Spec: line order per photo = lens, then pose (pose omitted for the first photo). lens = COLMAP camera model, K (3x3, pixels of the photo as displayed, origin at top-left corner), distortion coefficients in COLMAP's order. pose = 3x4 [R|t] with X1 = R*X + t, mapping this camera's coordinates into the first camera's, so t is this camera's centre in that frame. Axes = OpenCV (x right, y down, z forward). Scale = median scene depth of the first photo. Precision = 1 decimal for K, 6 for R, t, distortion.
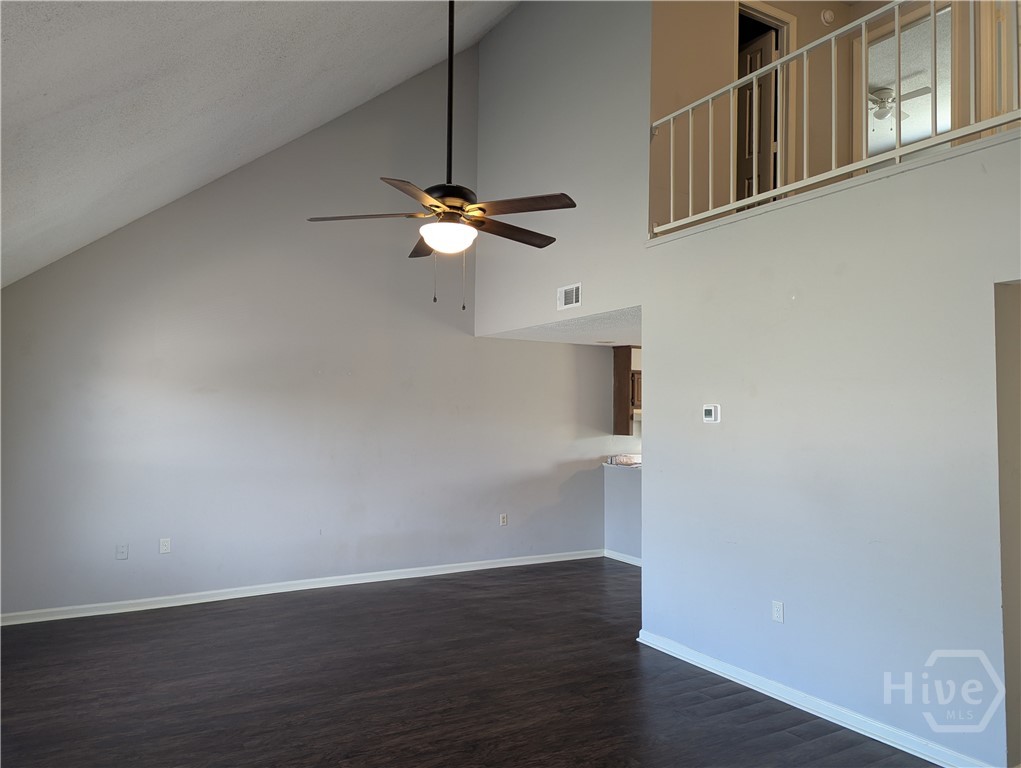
lens RADIAL K [[719.0, 0, 510.9], [0, 719.0, 379.1], [0, 0, 1]] dist [0.019298, -0.000828]
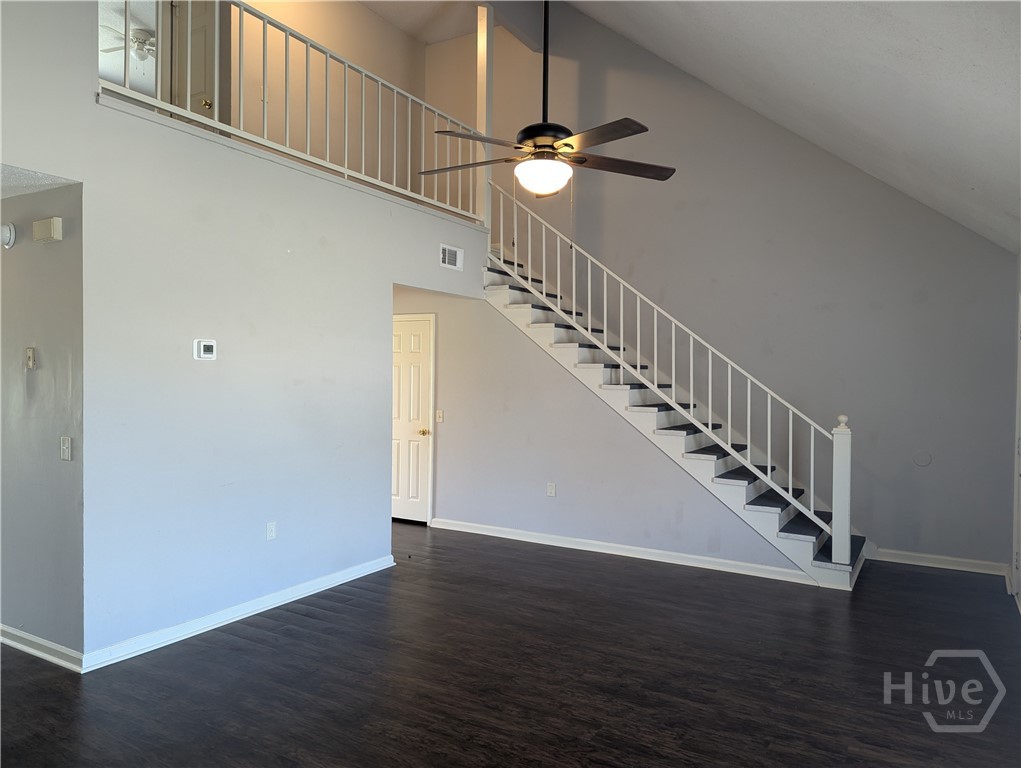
lens RADIAL K [[719.0, 0, 510.9], [0, 719.0, 379.1], [0, 0, 1]] dist [0.019298, -0.000828]
pose [[-0.484012, -0.021451, 0.874799, -0.853505], [-0.068298, 0.997576, -0.013326, 0.086684], [-0.872392, -0.066197, -0.484303, 1.364110]]
